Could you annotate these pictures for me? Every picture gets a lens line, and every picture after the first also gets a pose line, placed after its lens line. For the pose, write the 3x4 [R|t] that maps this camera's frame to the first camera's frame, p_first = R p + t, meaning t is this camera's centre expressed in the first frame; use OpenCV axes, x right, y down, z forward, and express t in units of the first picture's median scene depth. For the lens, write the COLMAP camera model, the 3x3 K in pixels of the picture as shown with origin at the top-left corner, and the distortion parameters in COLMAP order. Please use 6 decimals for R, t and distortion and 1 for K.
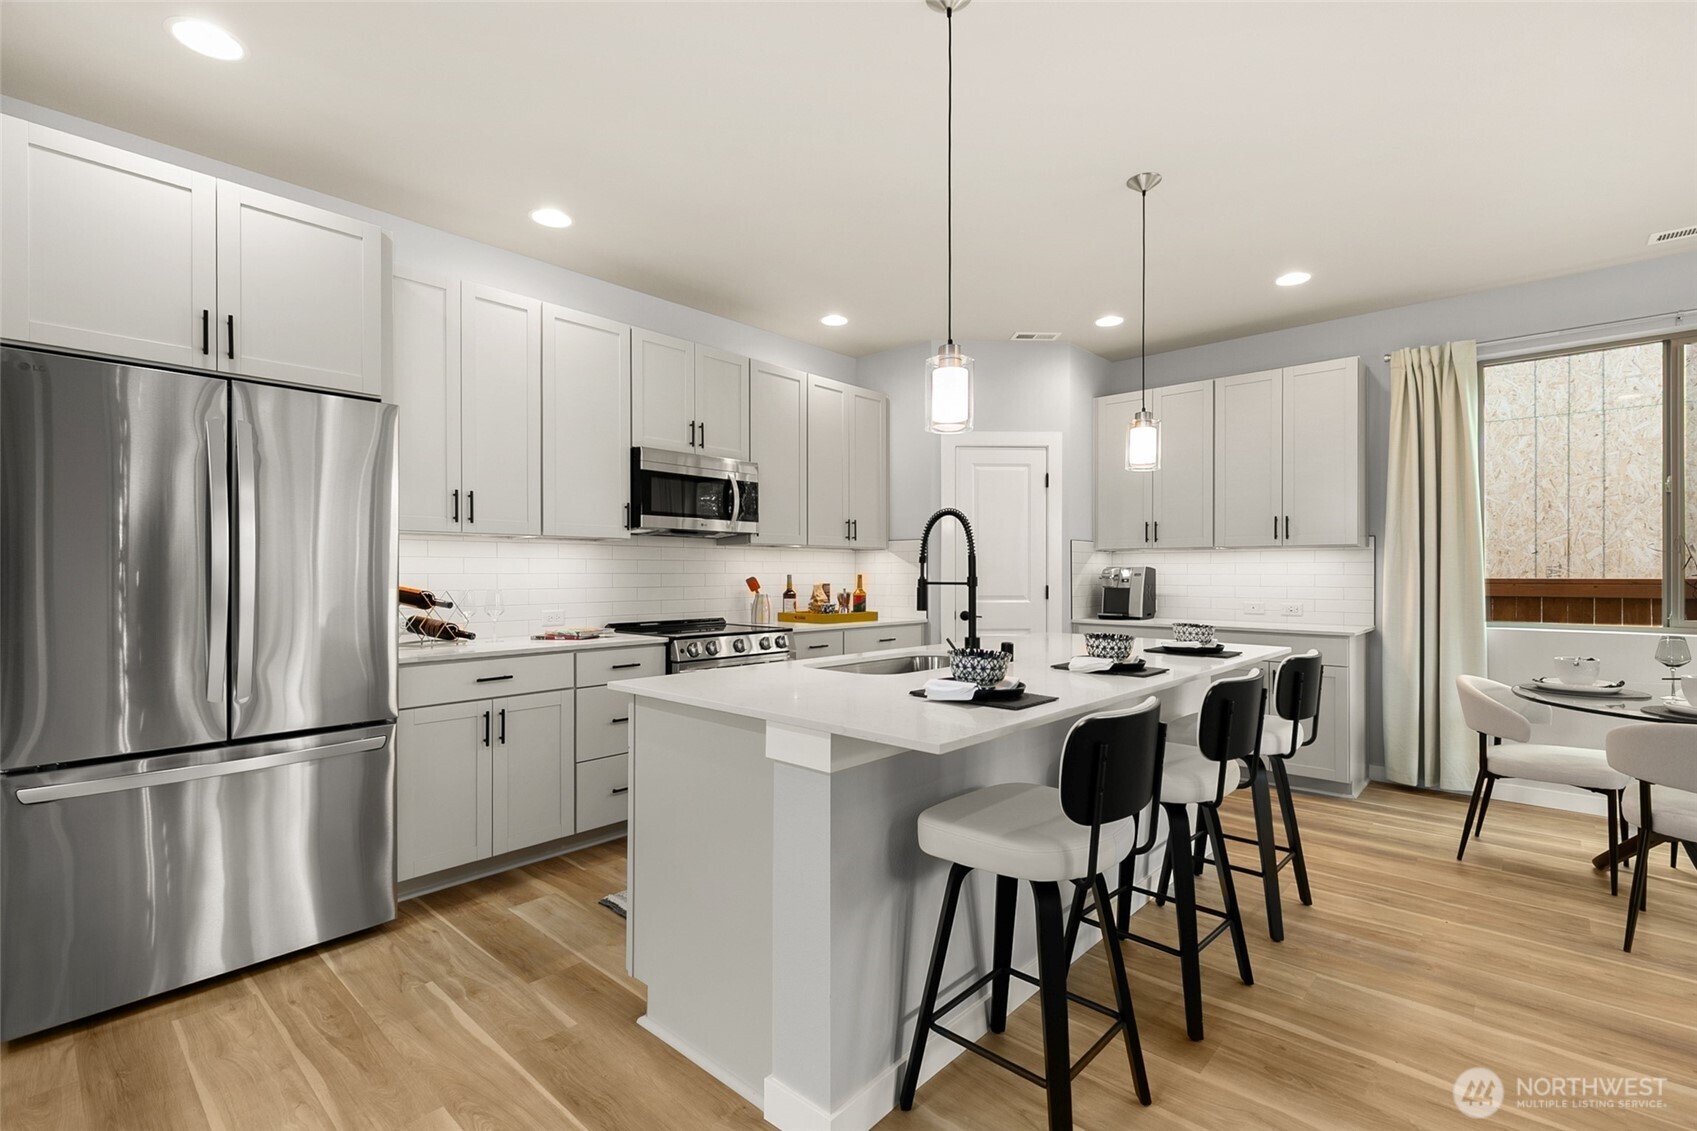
lens RADIAL K [[758.7, 0, 847.2], [0, 758.7, 570.1], [0, 0, 1]] dist [0.003312, 0.000552]
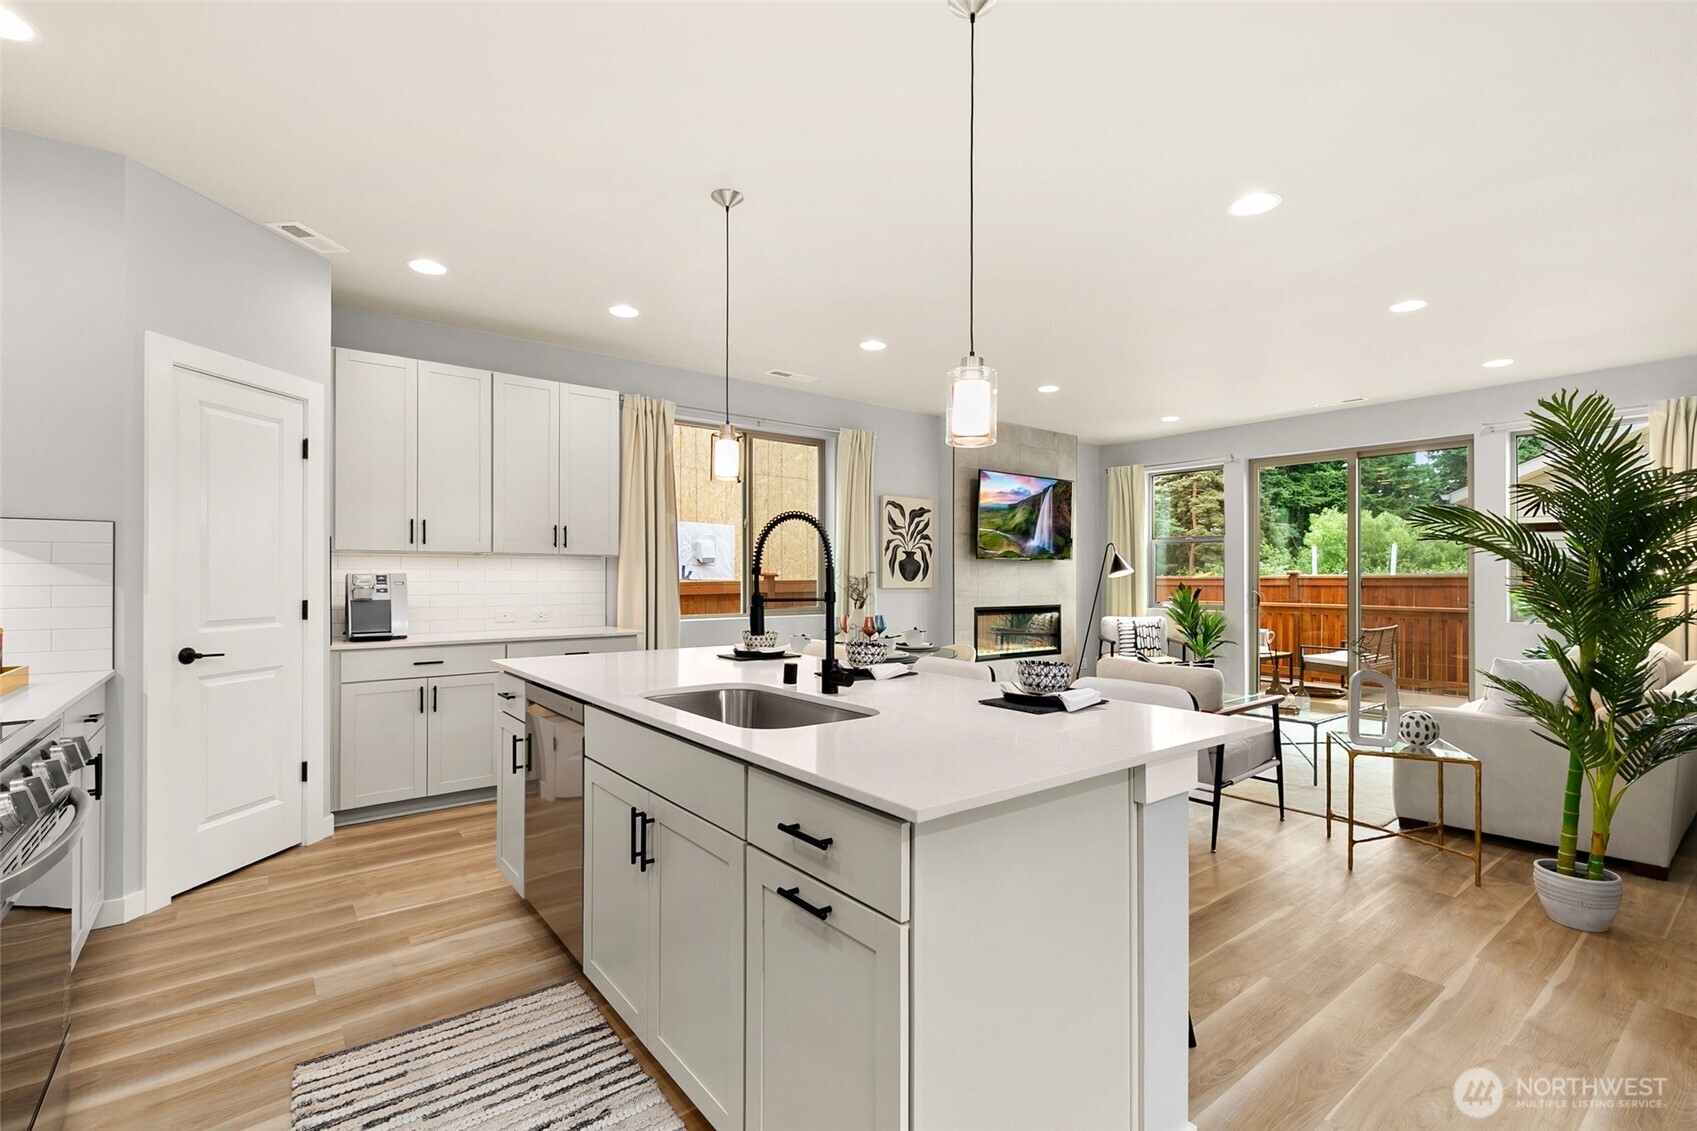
lens RADIAL K [[758.7, 0, 847.2], [0, 758.7, 570.1], [0, 0, 1]] dist [0.003312, 0.000552]
pose [[0.173416, 0.006970, 0.984824, -0.396159], [-0.006755, 0.999960, -0.005888, -0.006783], [-0.984825, -0.005631, 0.173456, 0.455414]]
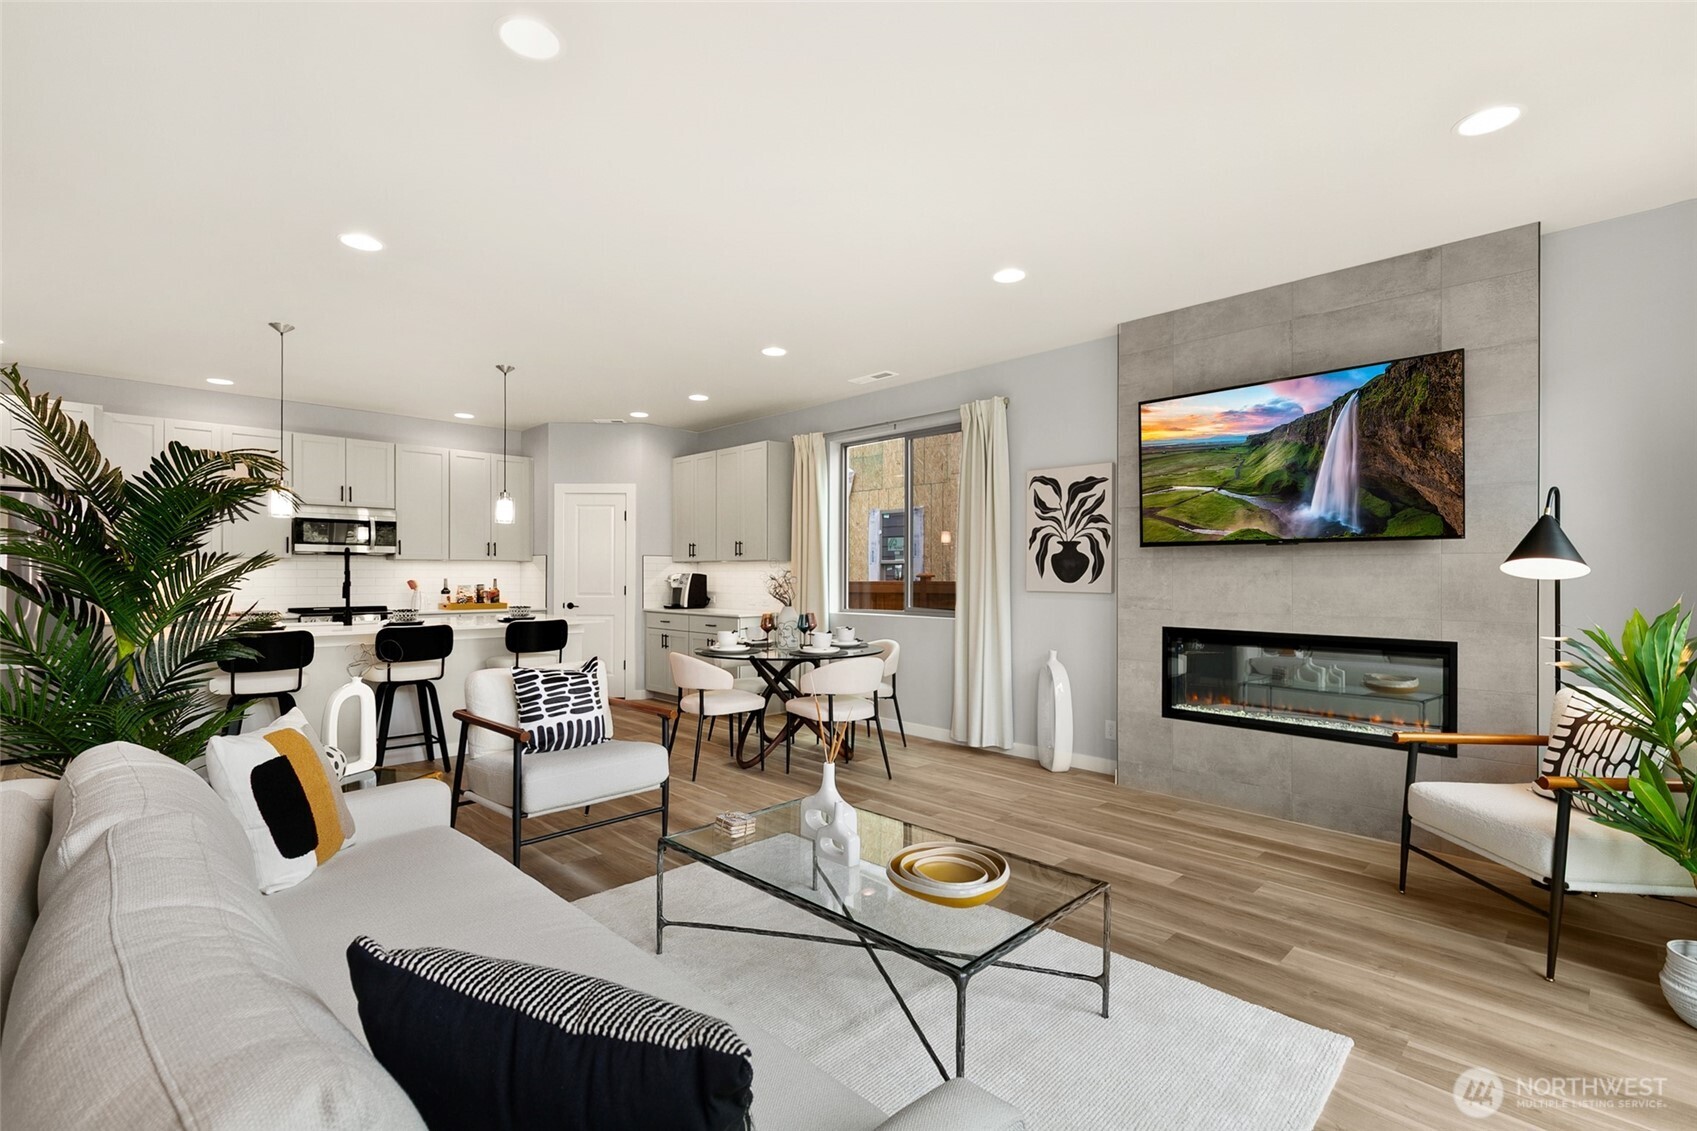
lens RADIAL K [[758.7, 0, 847.2], [0, 758.7, 570.1], [0, 0, 1]] dist [0.003312, 0.000552]
pose [[0.998796, 0.000088, -0.049062, 0.909527], [-0.000032, 0.999999, 0.001144, -0.014038], [0.049062, -0.001141, 0.998795, -0.554581]]
